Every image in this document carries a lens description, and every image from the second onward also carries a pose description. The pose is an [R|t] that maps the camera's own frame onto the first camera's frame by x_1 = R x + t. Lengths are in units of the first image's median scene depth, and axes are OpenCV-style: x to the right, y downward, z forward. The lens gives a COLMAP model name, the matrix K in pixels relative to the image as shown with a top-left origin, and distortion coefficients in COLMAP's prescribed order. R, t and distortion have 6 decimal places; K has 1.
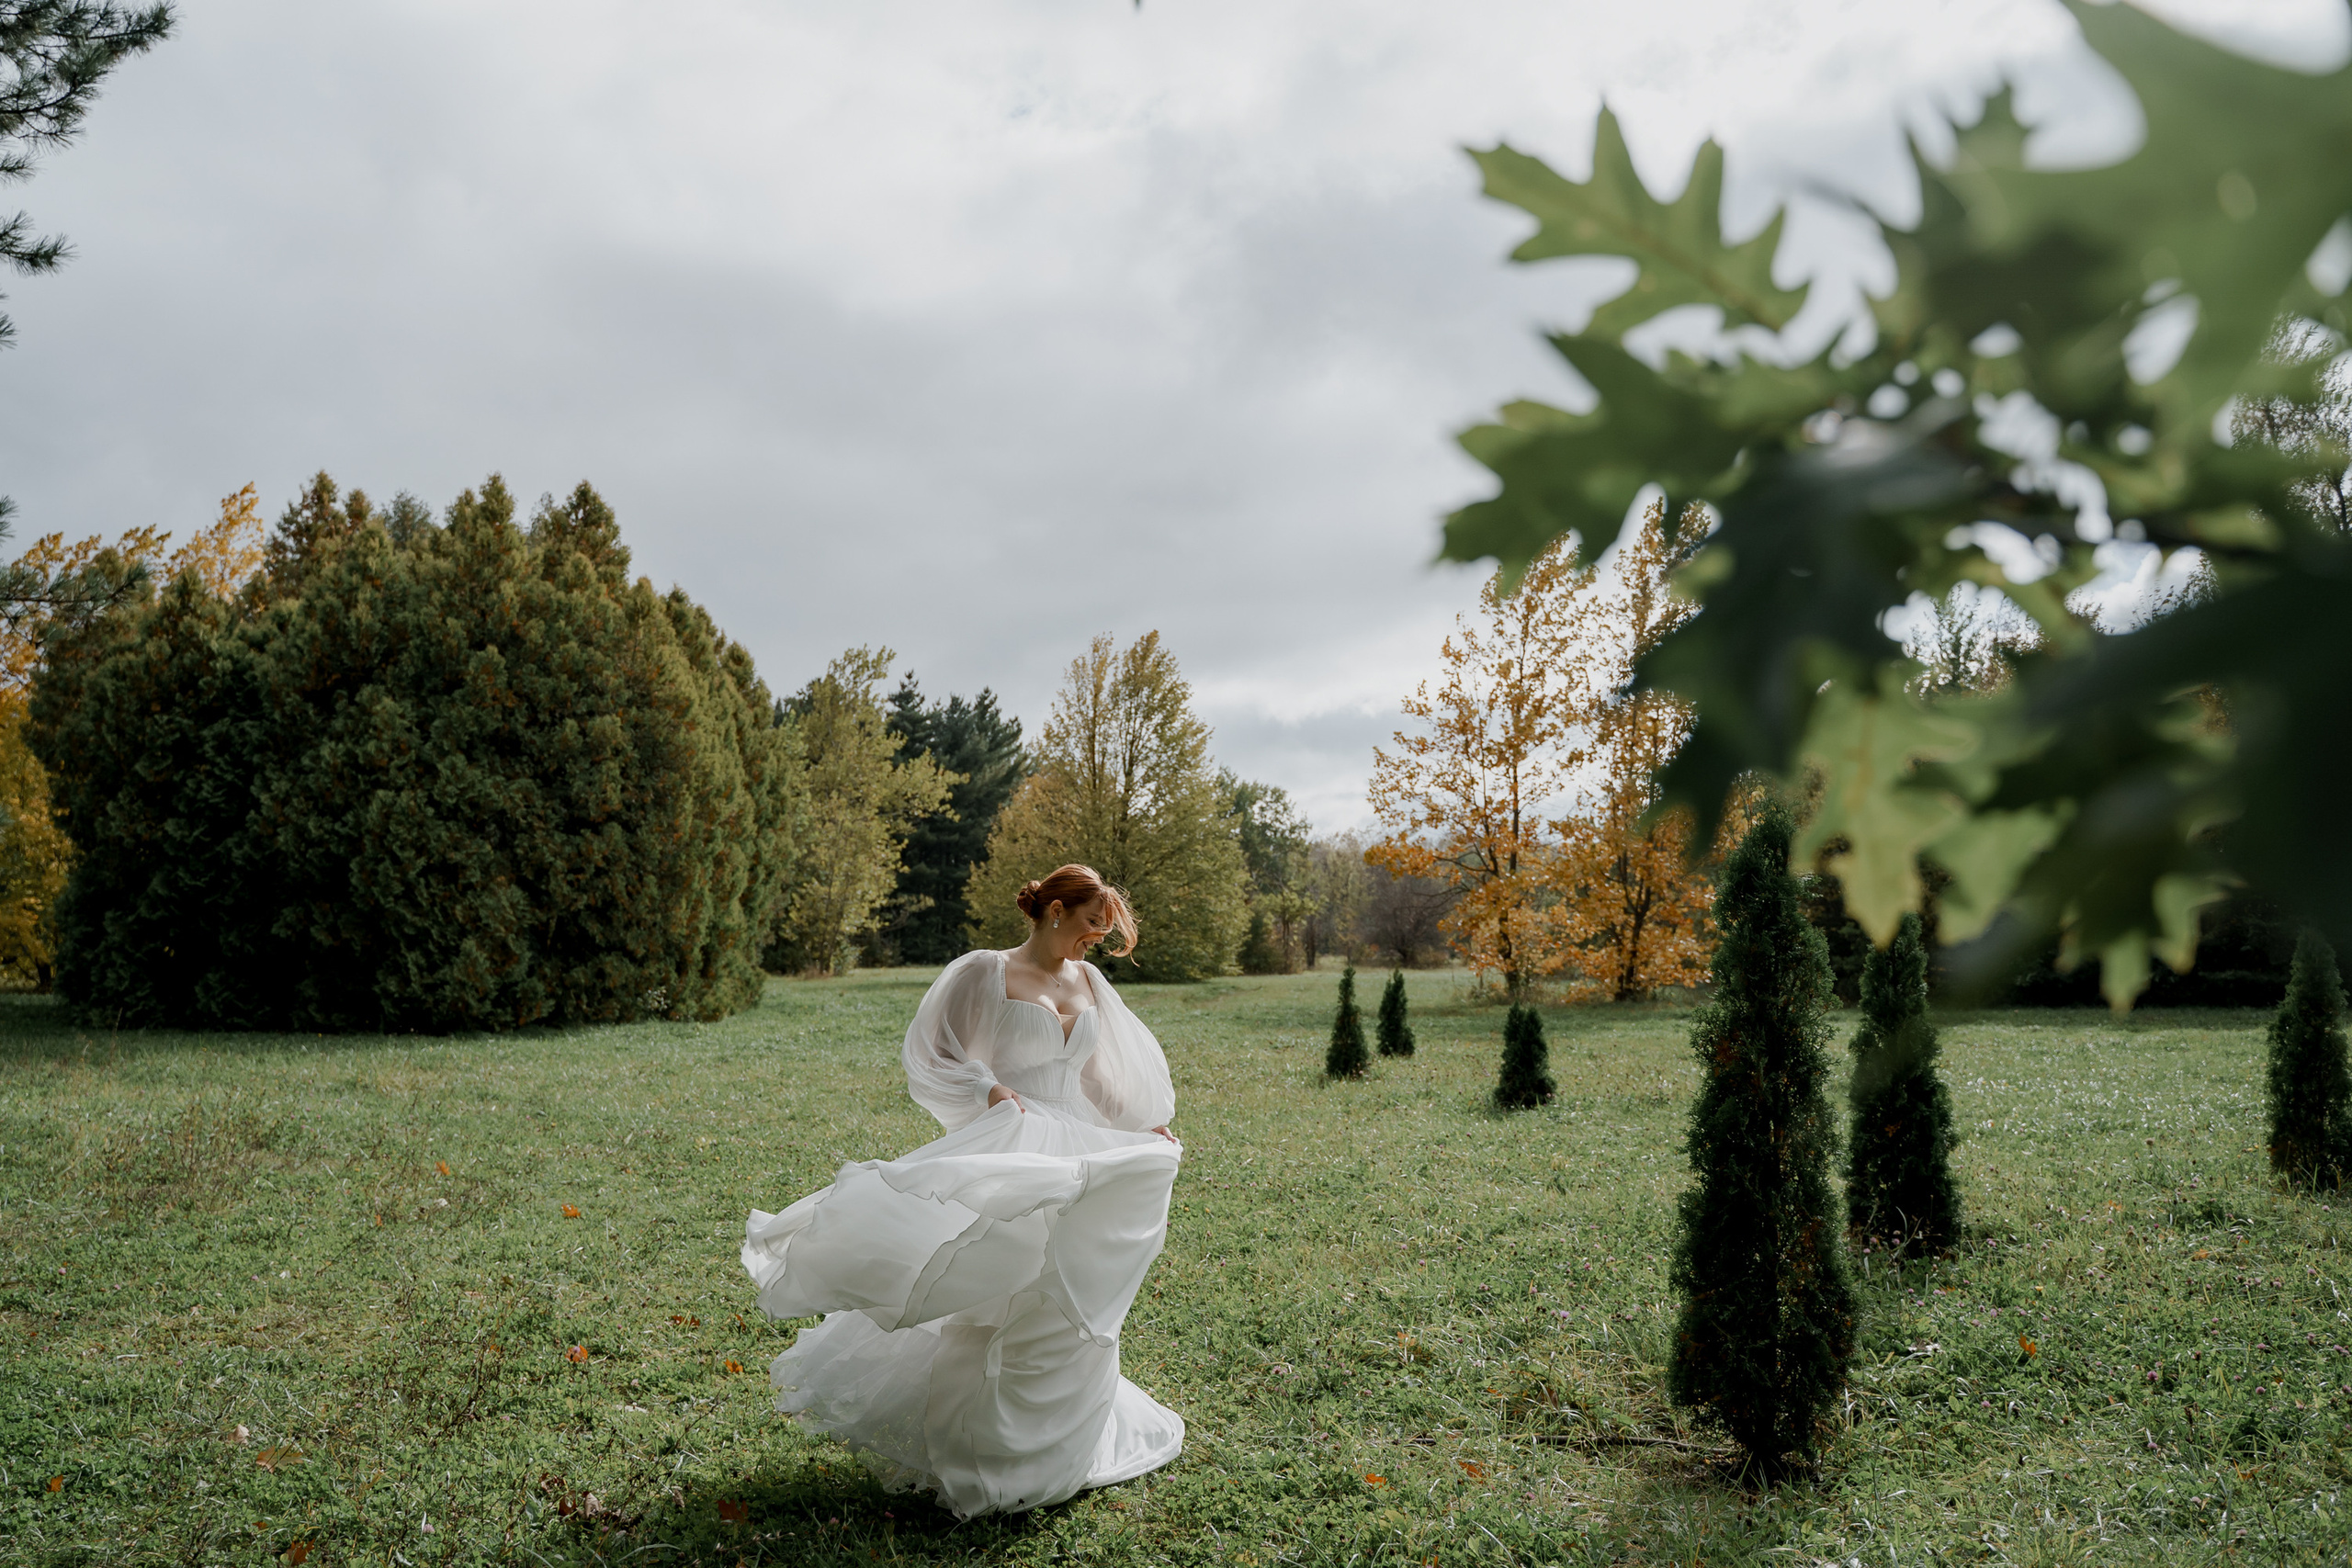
lens RADIAL K [[1989.0, 0, 1166.2], [0, 1989.0, 778.0], [0, 0, 1]] dist [-0.139963, 0.125122]
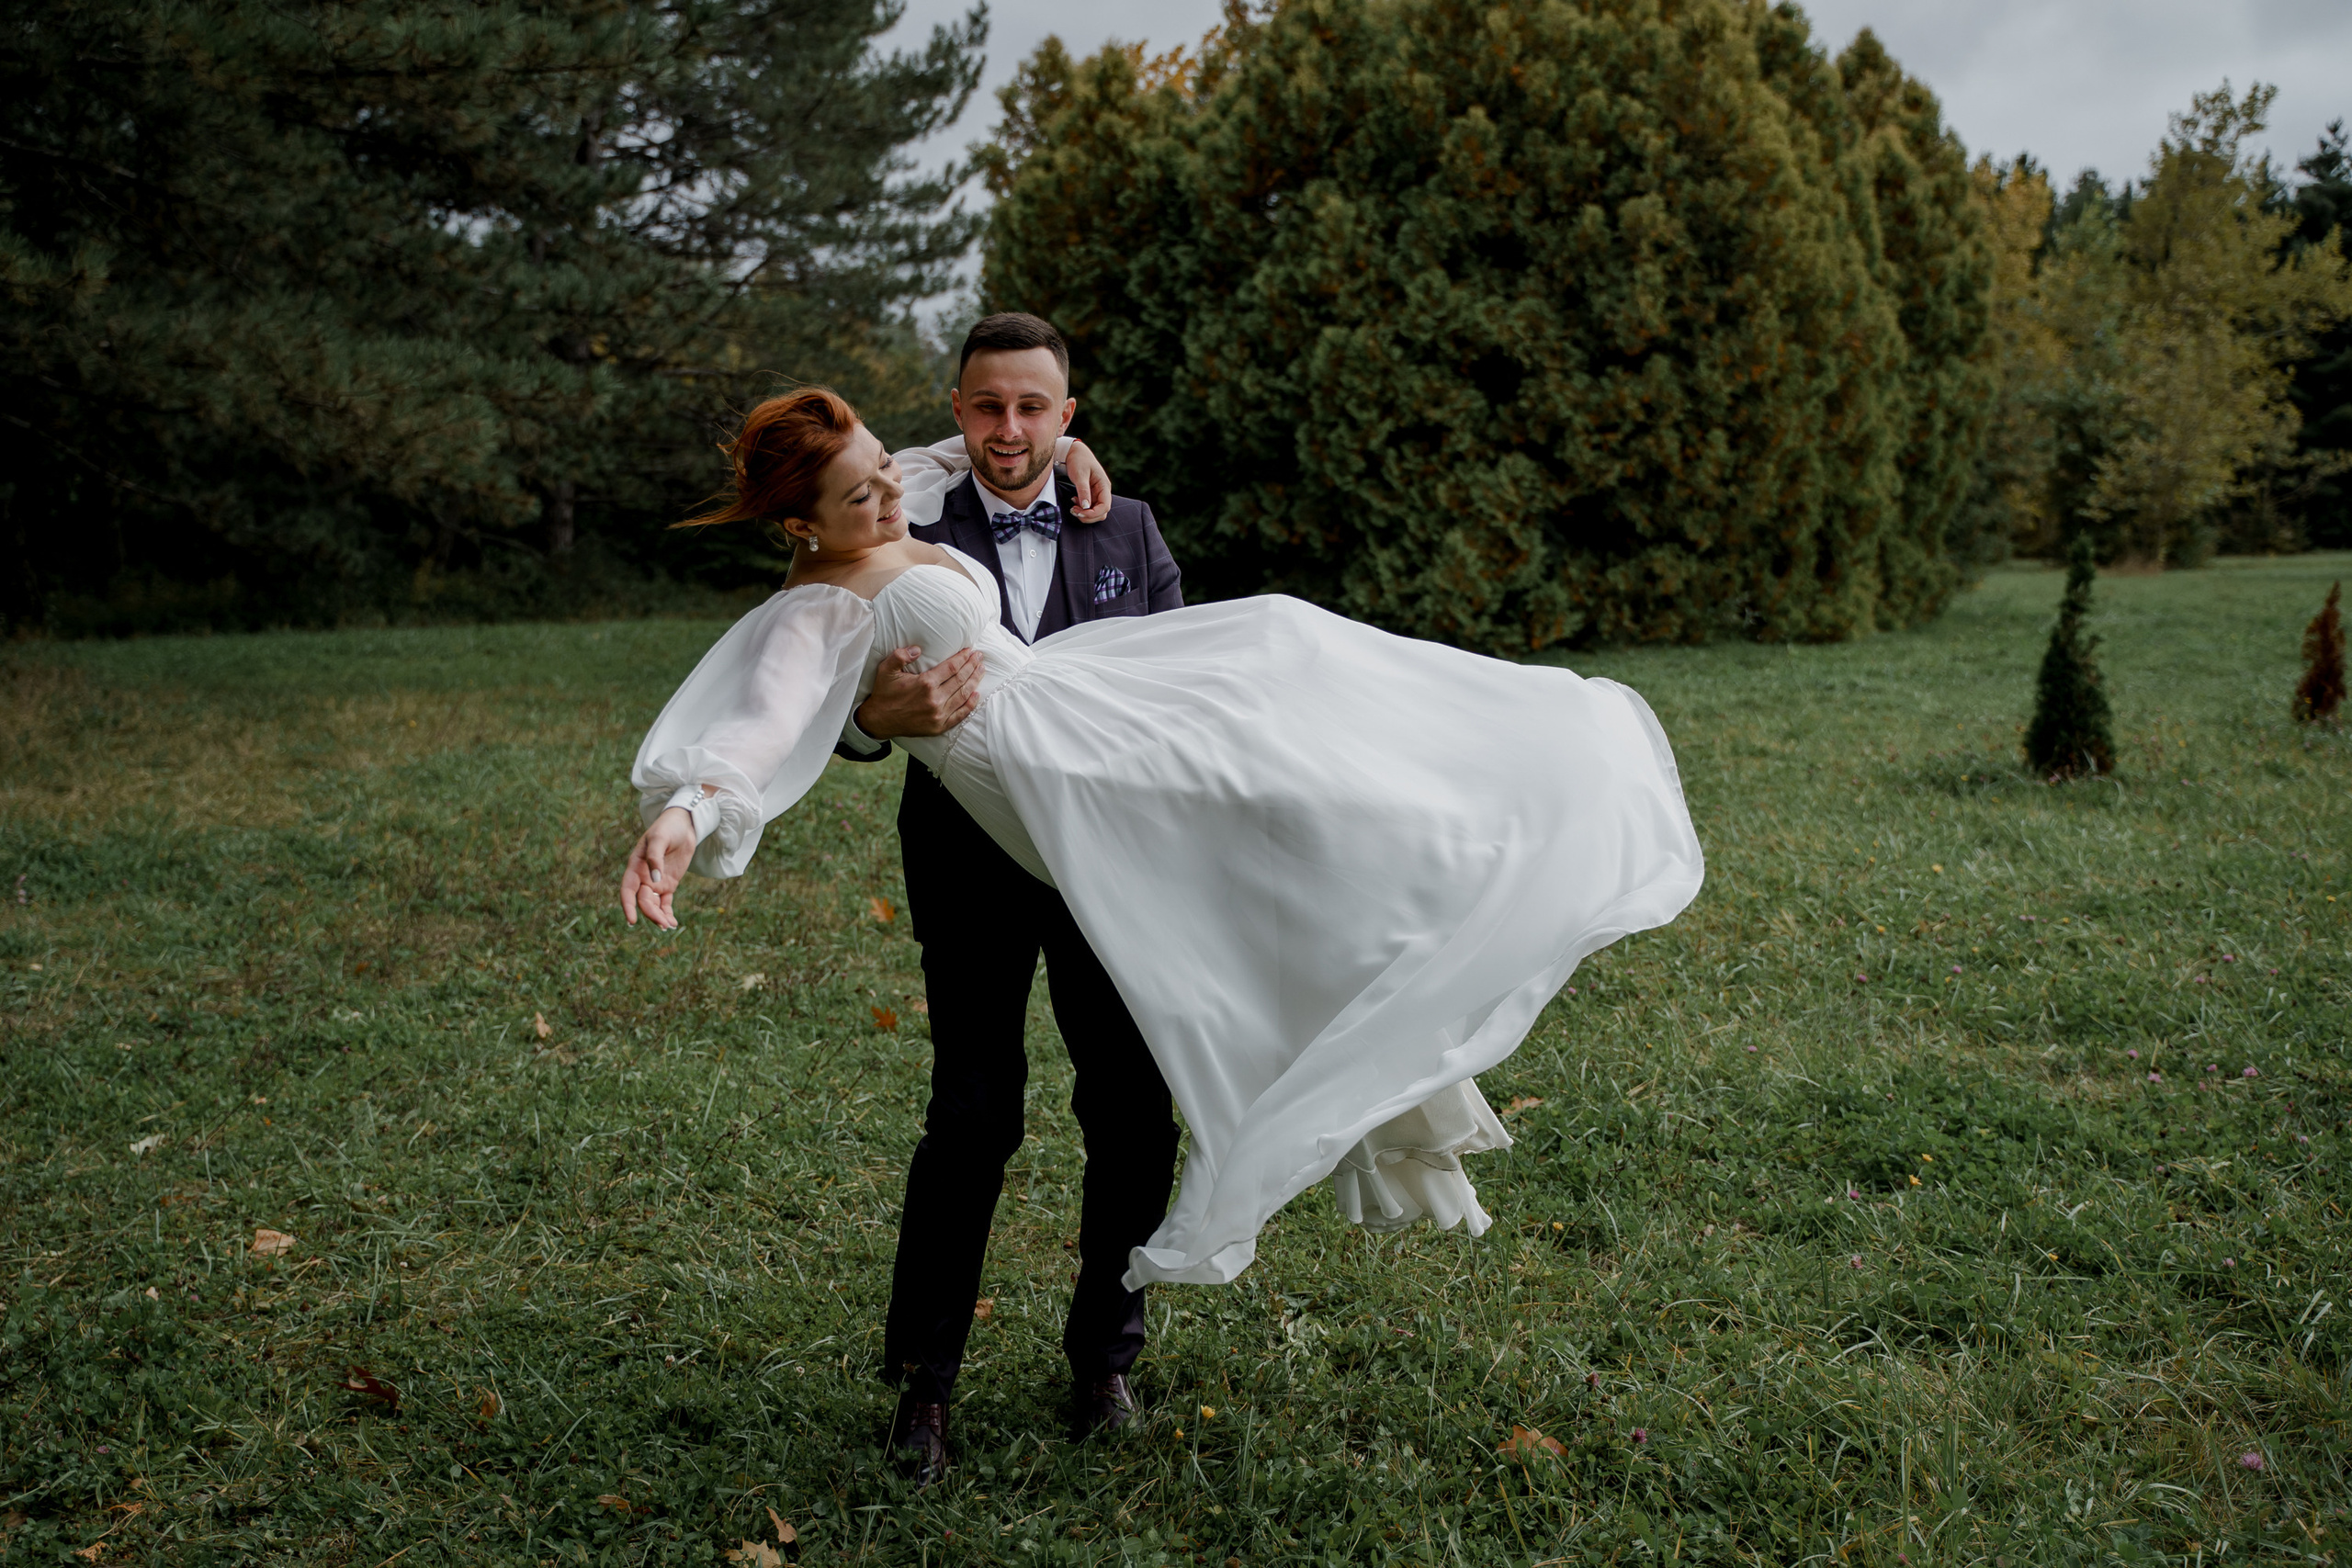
lens RADIAL K [[2489.7, 0, 1136.1], [0, 2489.7, 774.1], [0, 0, 1]] dist [-0.014887, 0.026357]
pose [[0.831918, 0.035933, -0.553734, 0.052662], [0.064679, 0.984820, 0.161080, 0.015591], [0.551116, -0.169820, 0.816965, 0.170996]]
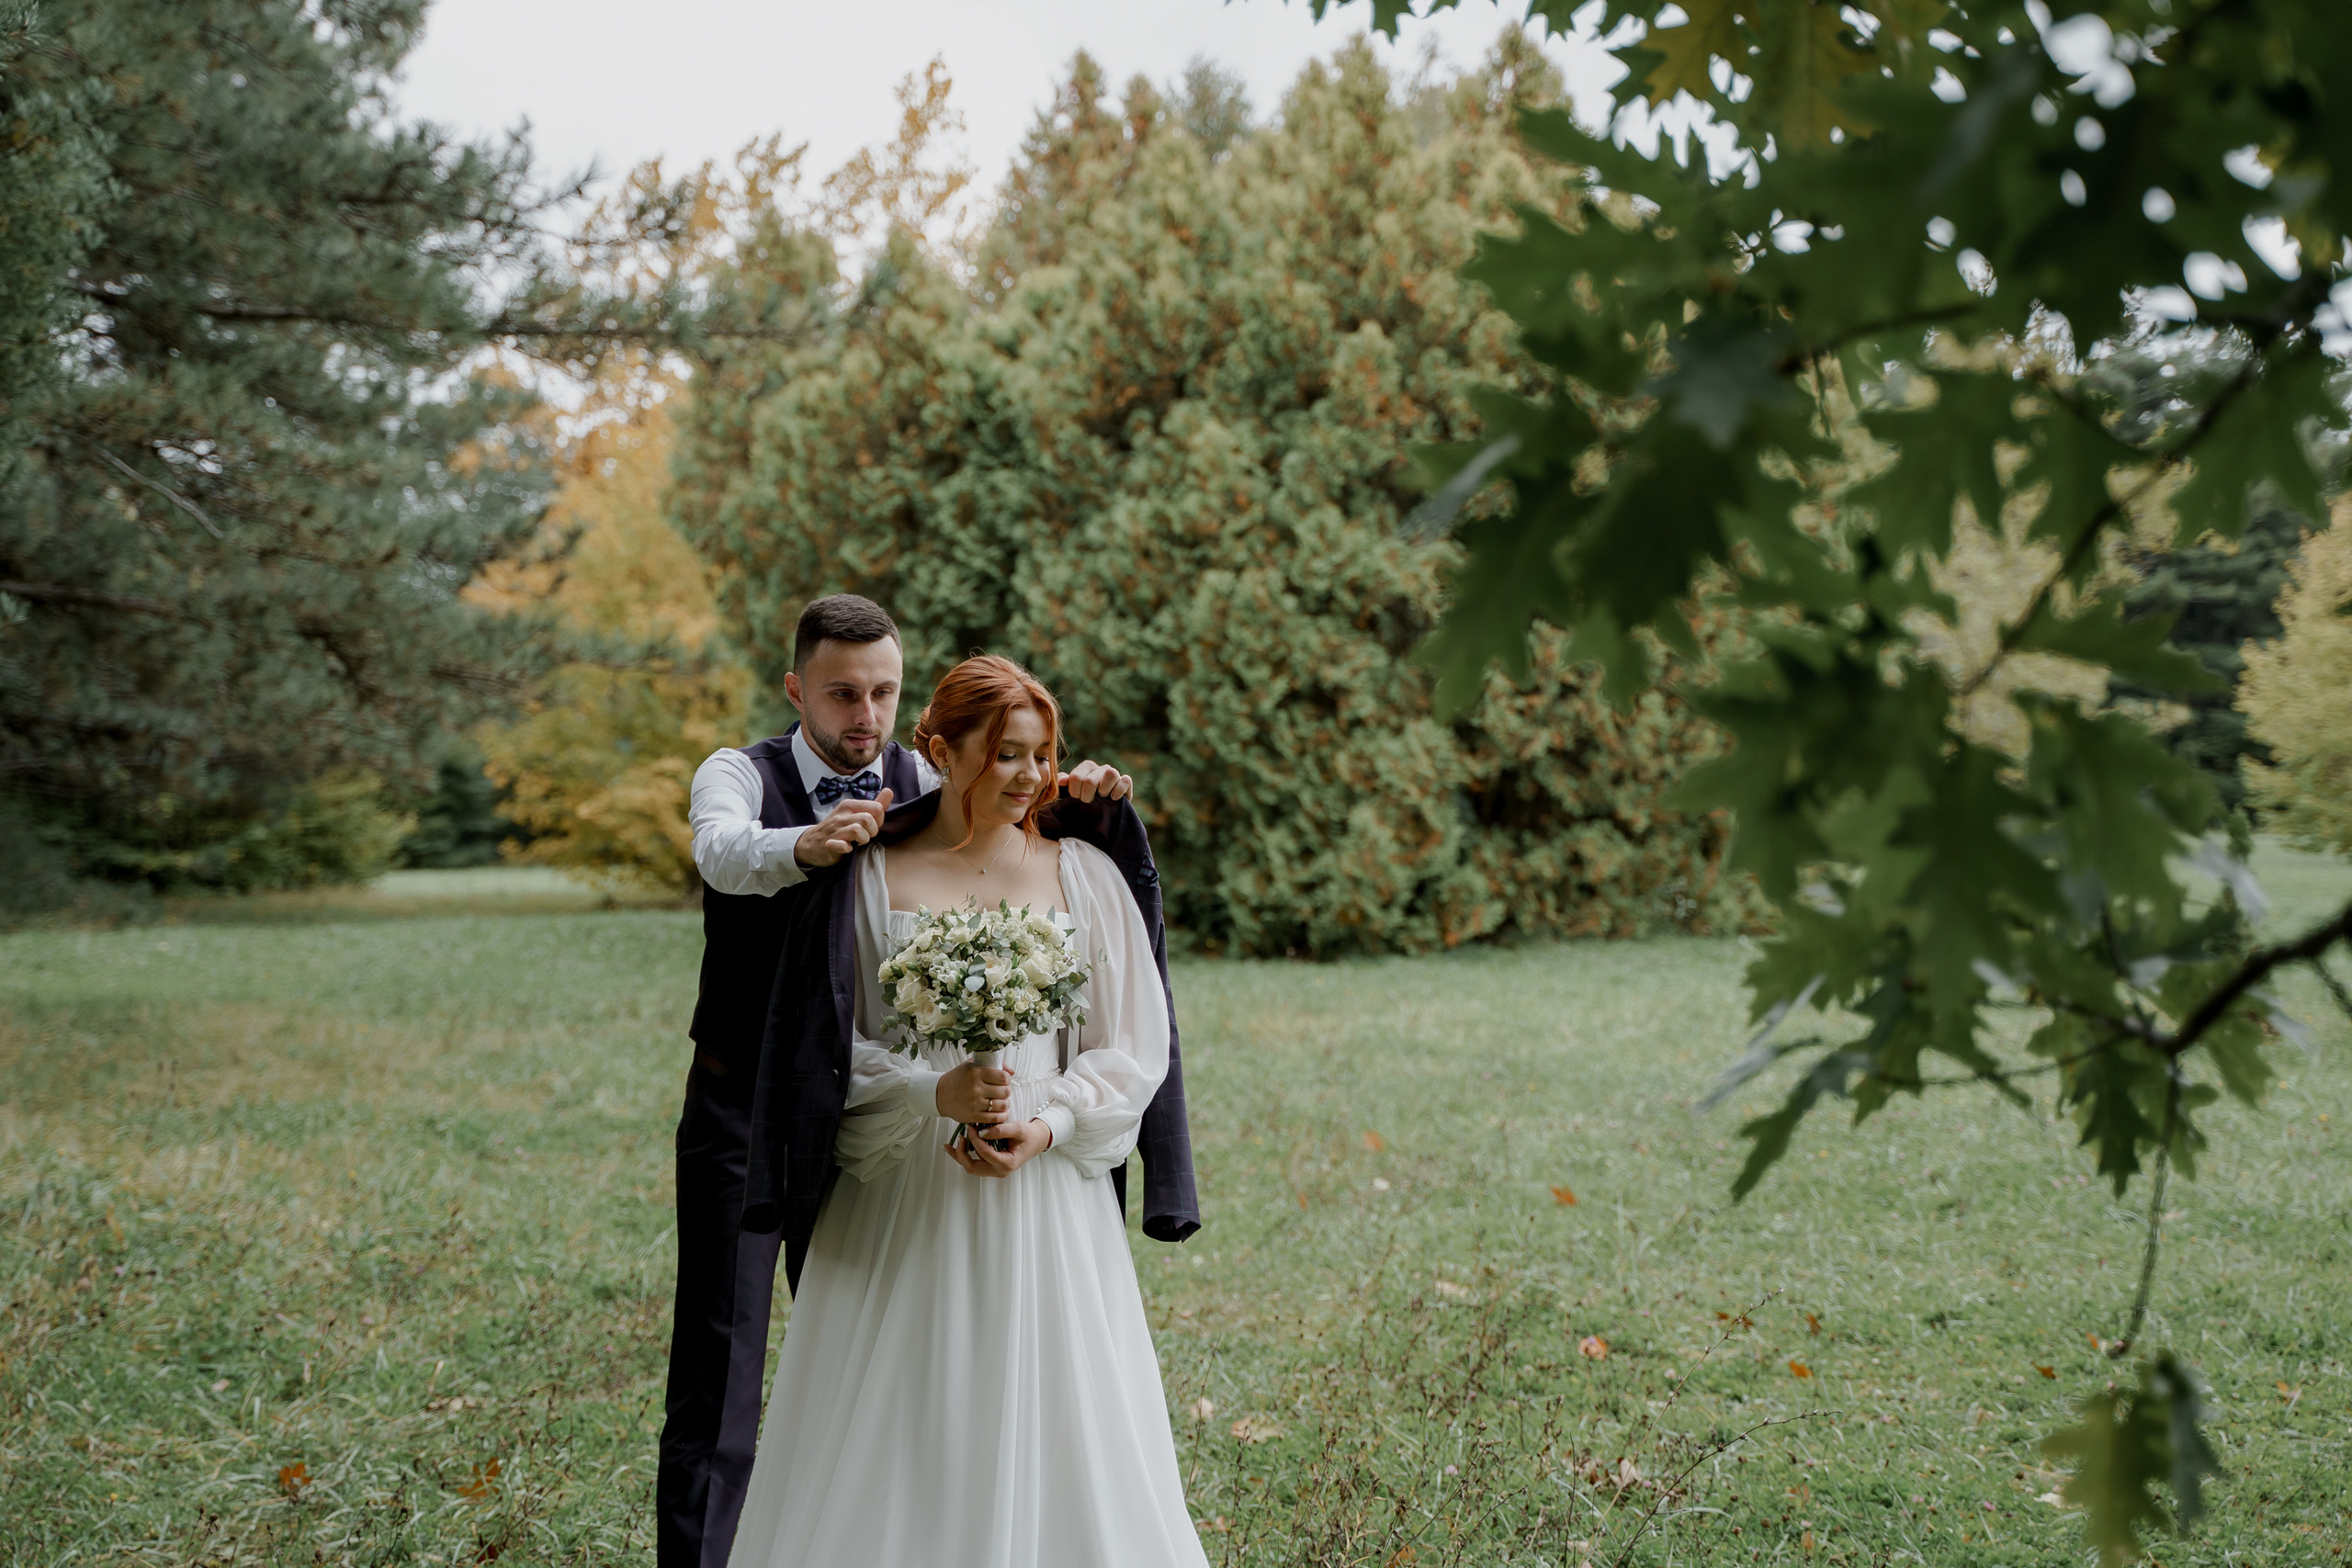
lens RADIAL K [[3674.9, 0, 1064.7], [0, 3674.9, 781.5], [0, 0, 1]] dist [0.119955, 0.103446]
pose [[0.916267, -0.022781, -0.399920, 0.021458], [0.054085, 0.996275, 0.067162, -0.008361], [0.396900, -0.083168, 0.914086, -0.093539]]
